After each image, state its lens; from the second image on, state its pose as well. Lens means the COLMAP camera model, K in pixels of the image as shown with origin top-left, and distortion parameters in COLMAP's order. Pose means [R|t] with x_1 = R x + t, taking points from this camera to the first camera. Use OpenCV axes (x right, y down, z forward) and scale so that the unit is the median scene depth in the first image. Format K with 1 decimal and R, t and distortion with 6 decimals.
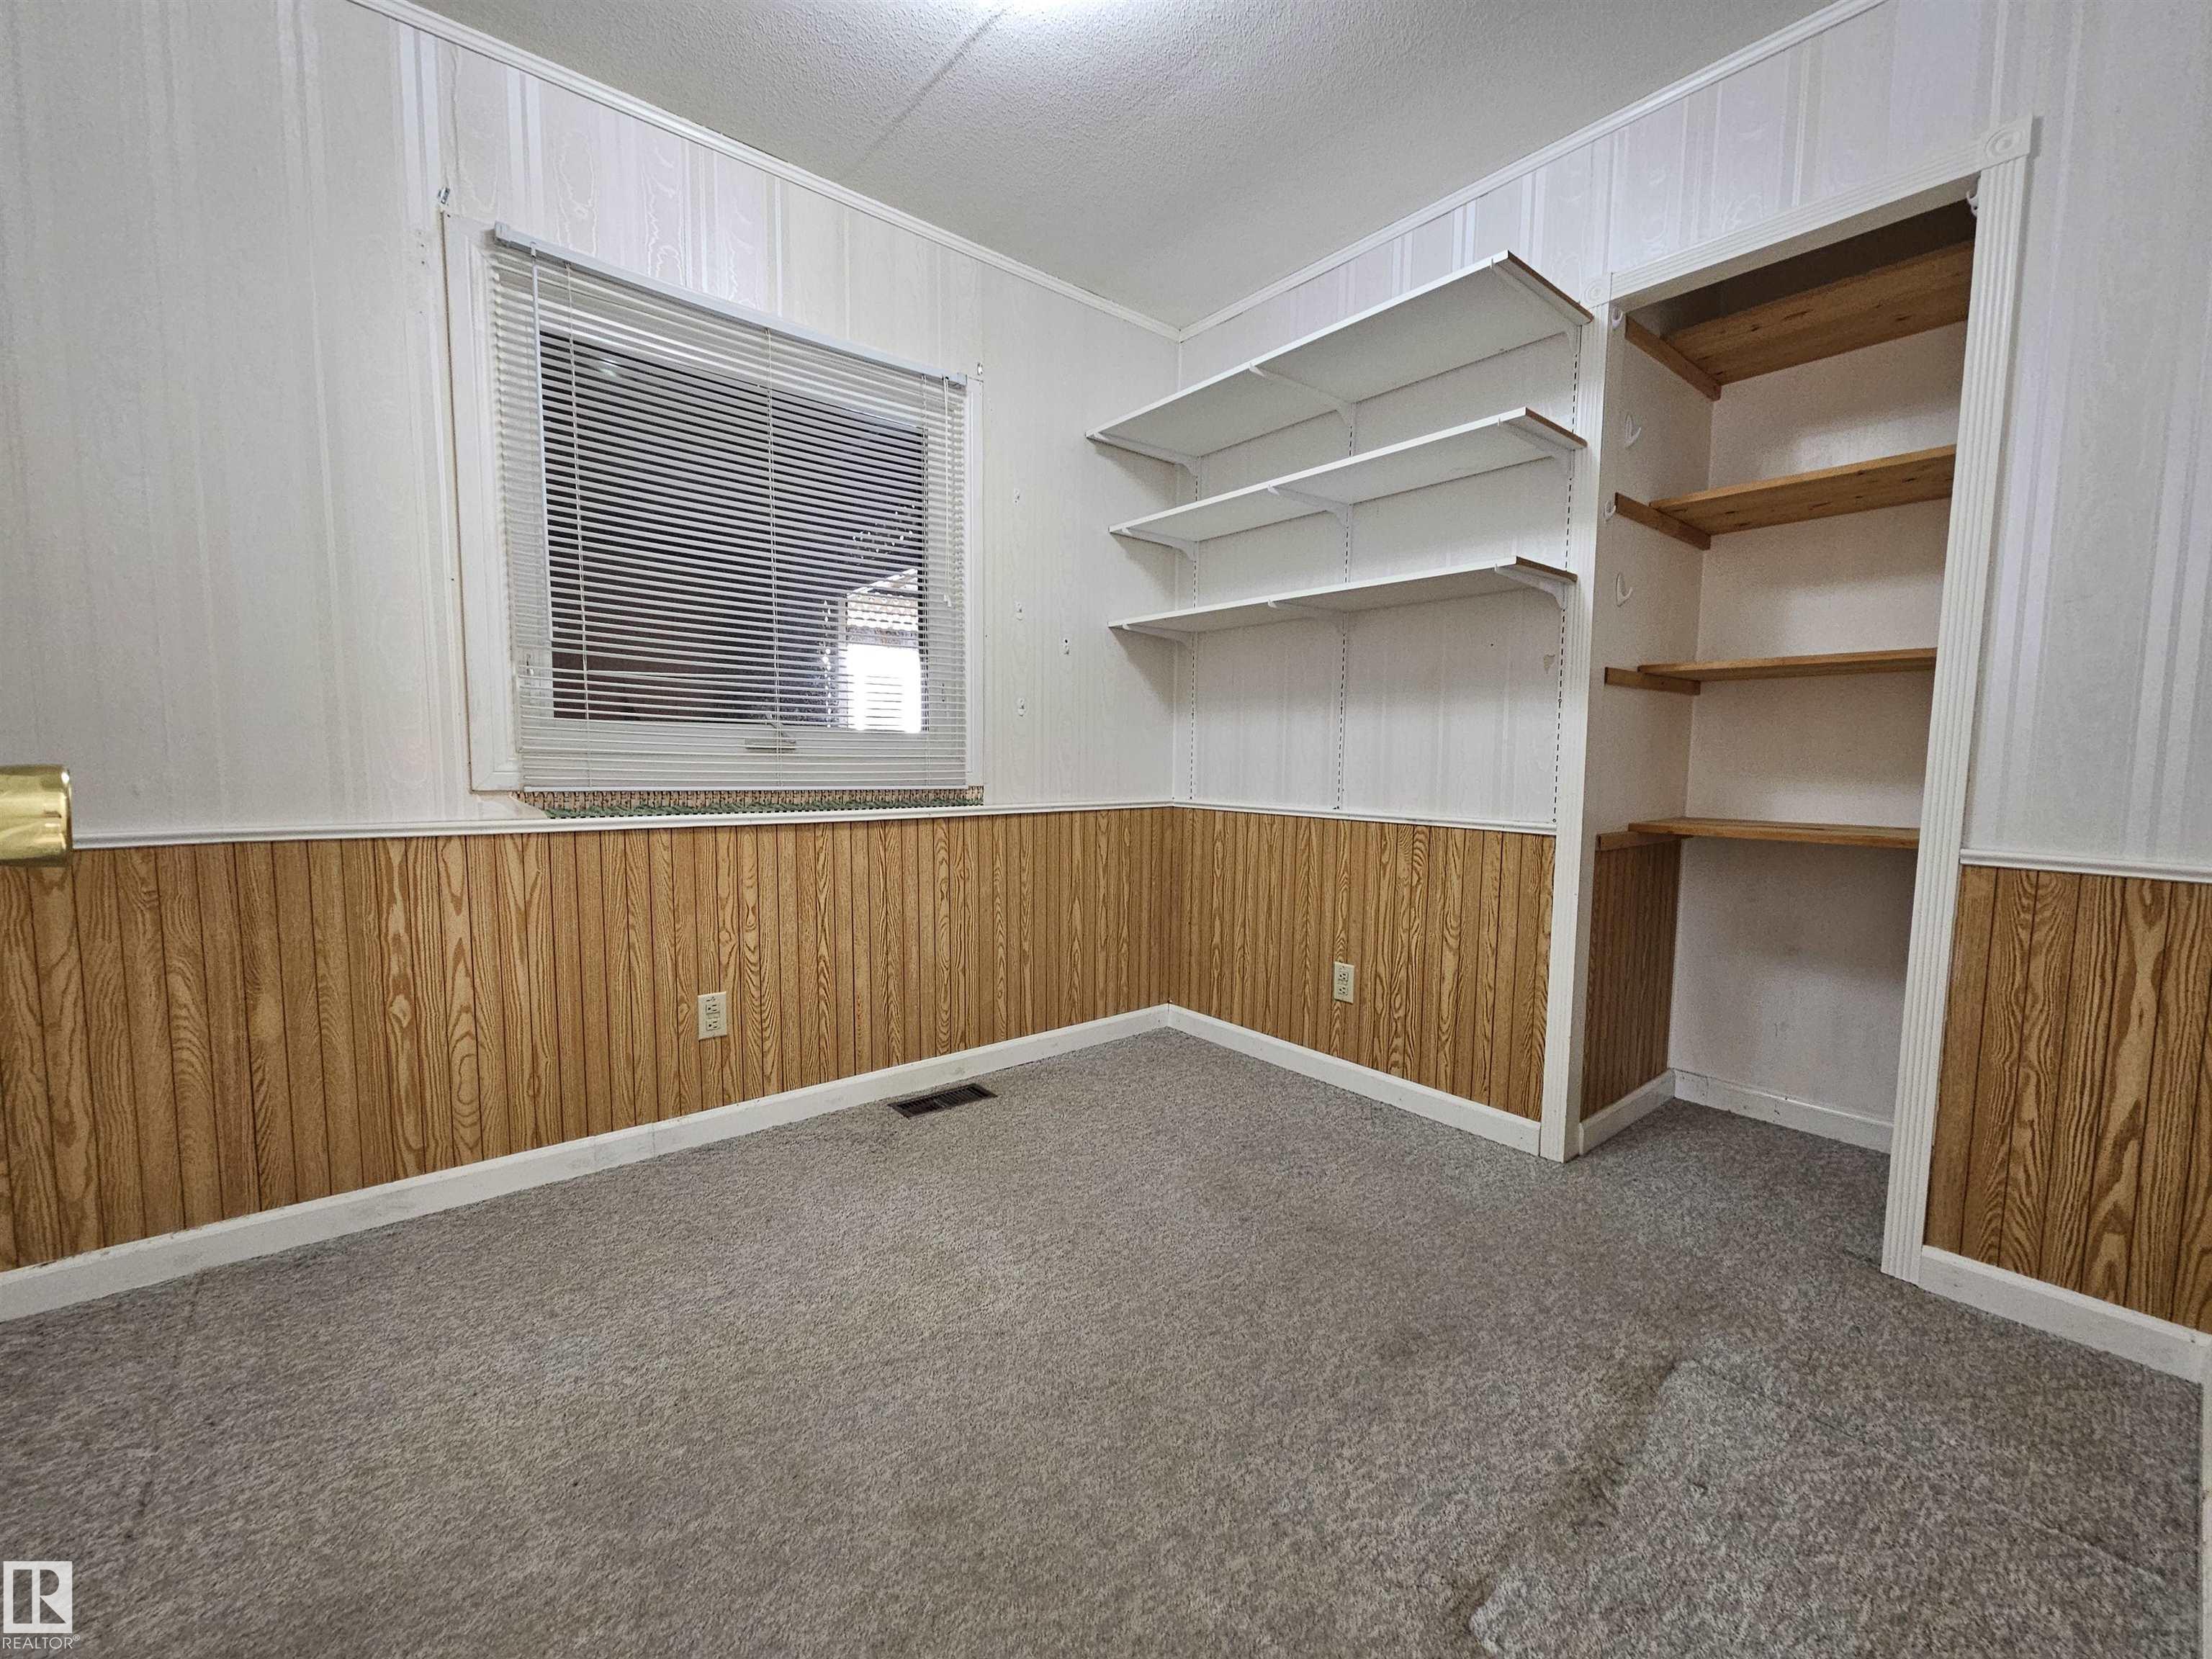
lens RADIAL K [[905.4, 0, 1110.0], [0, 905.4, 836.2], [0, 0, 1]] dist [0.001907, 0.001387]
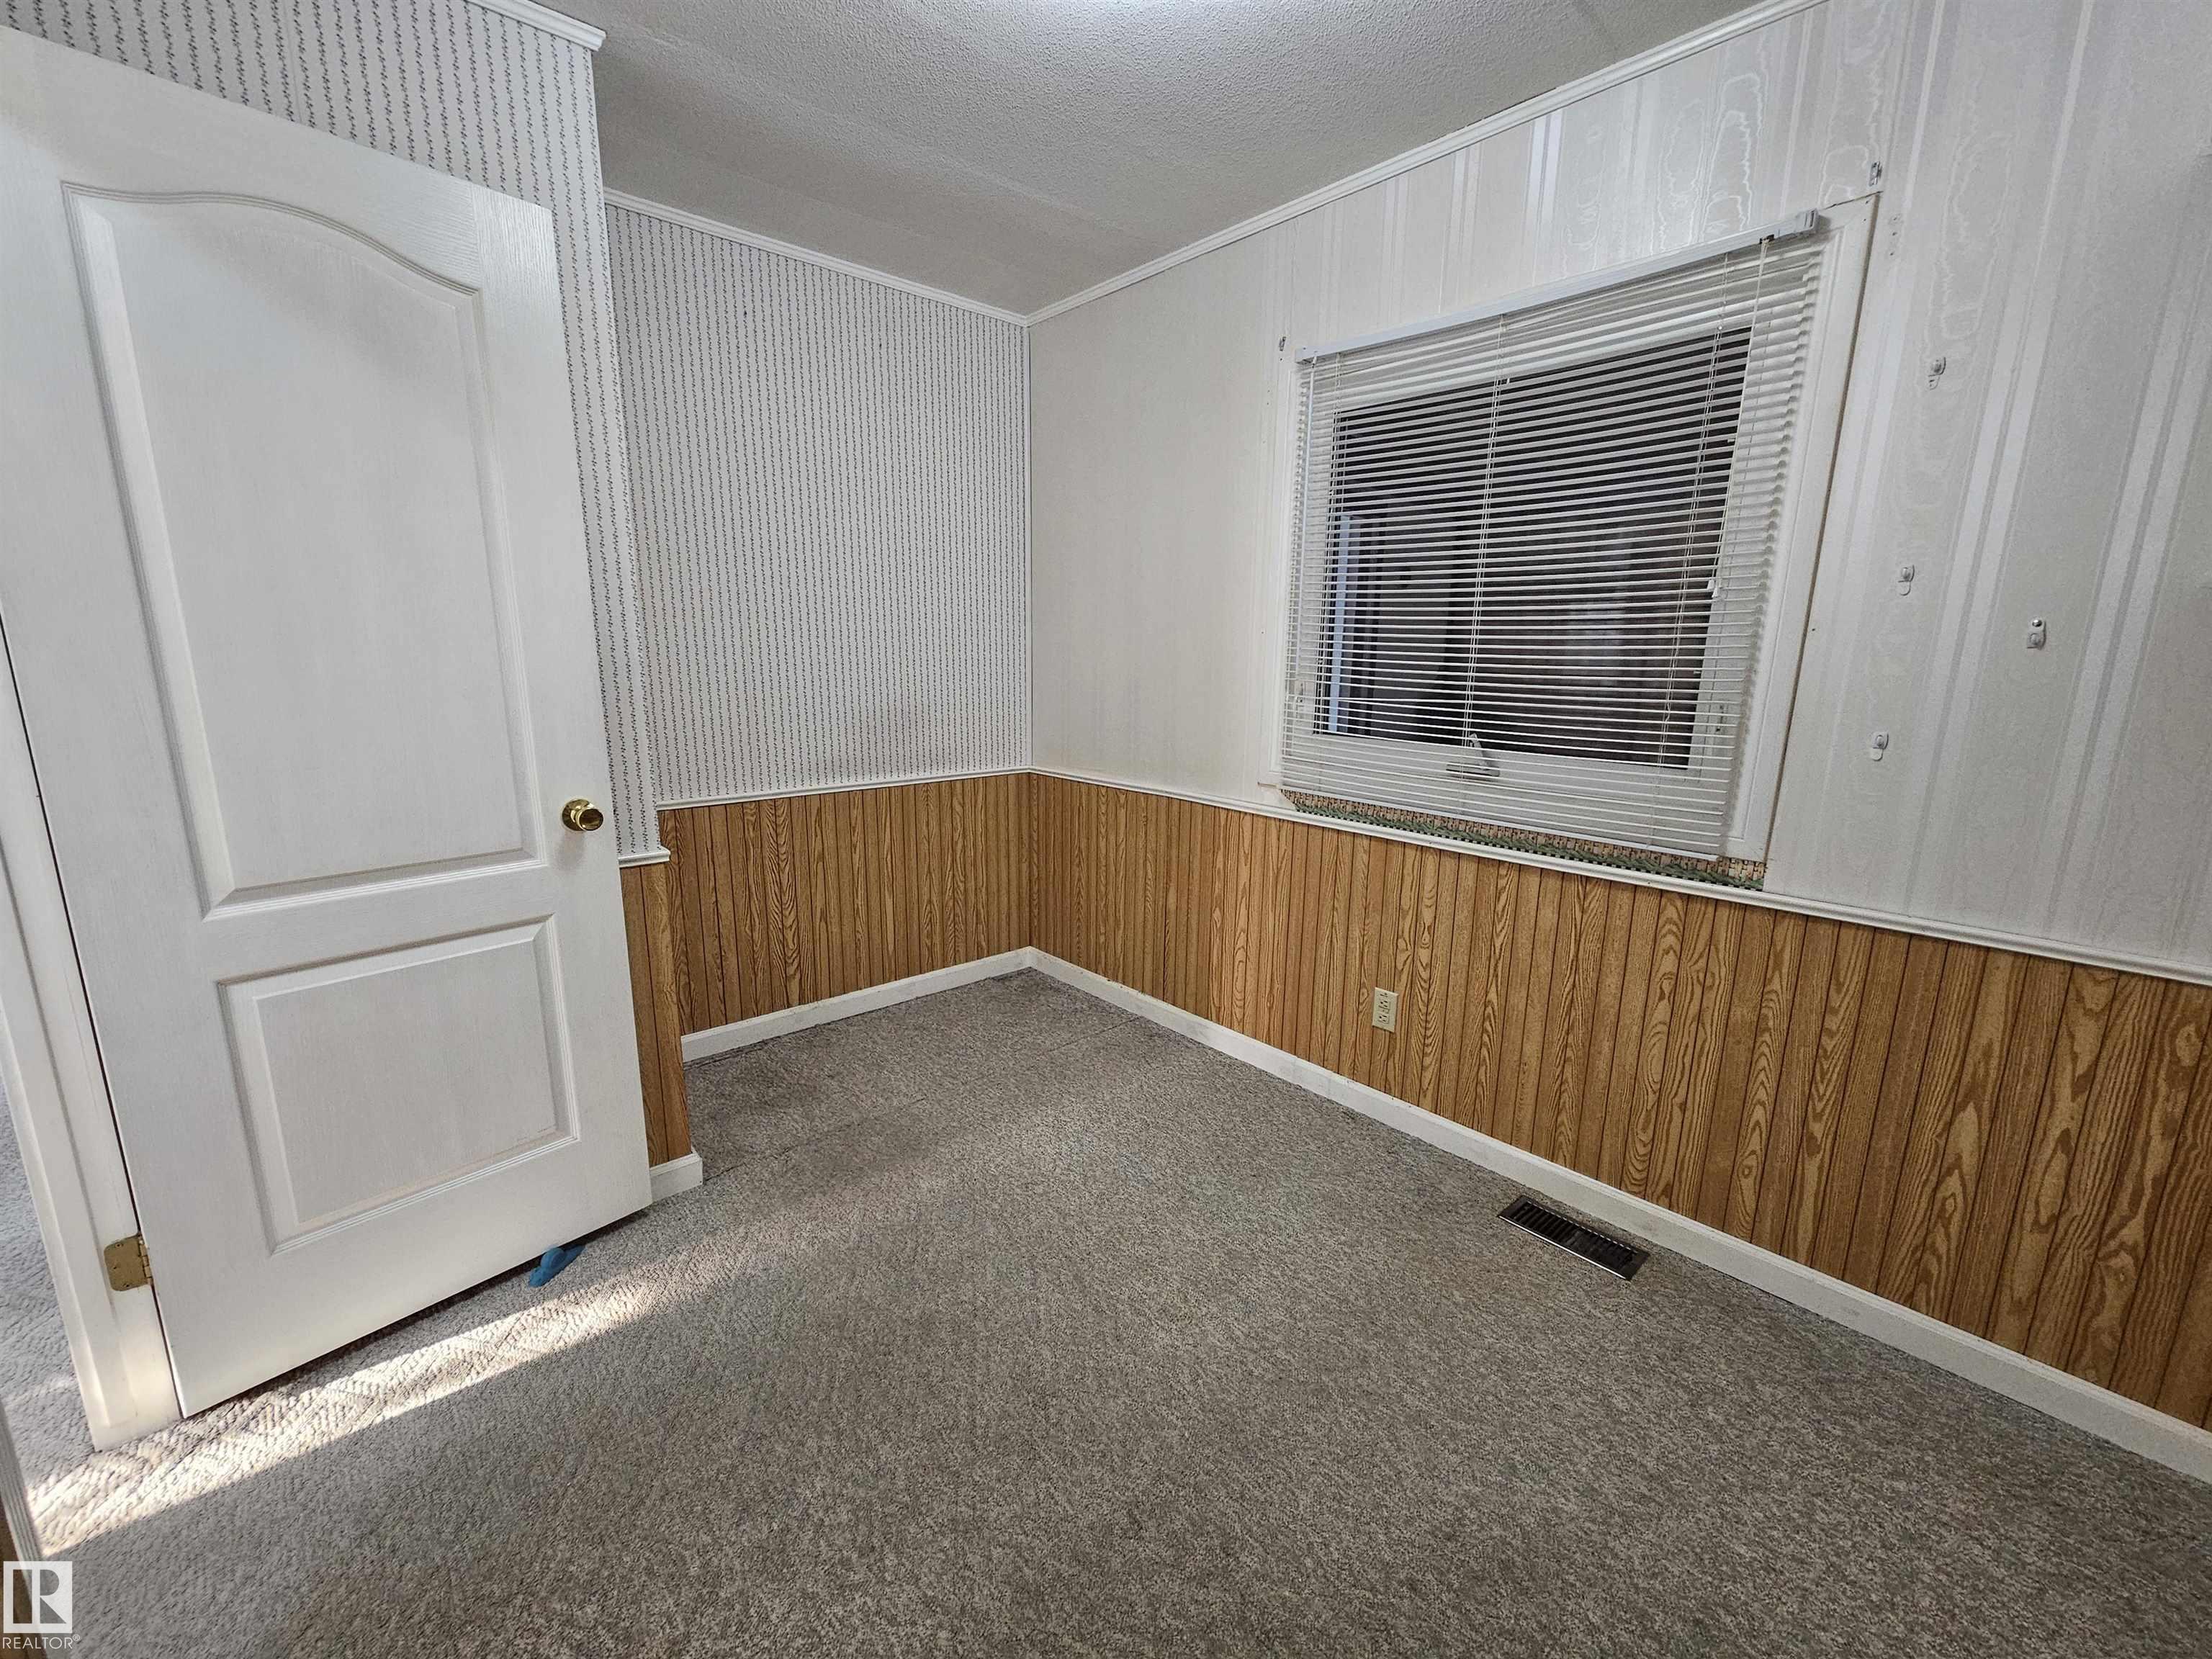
lens RADIAL K [[905.4, 0, 1106.1], [0, 905.4, 837.9], [0, 0, 1]] dist [0.001907, 0.001387]
pose [[0.037450, 0.202758, -0.978513, 0.566107], [-0.094553, 0.975525, 0.198520, -0.186504], [0.994815, 0.085087, 0.055705, 0.575707]]
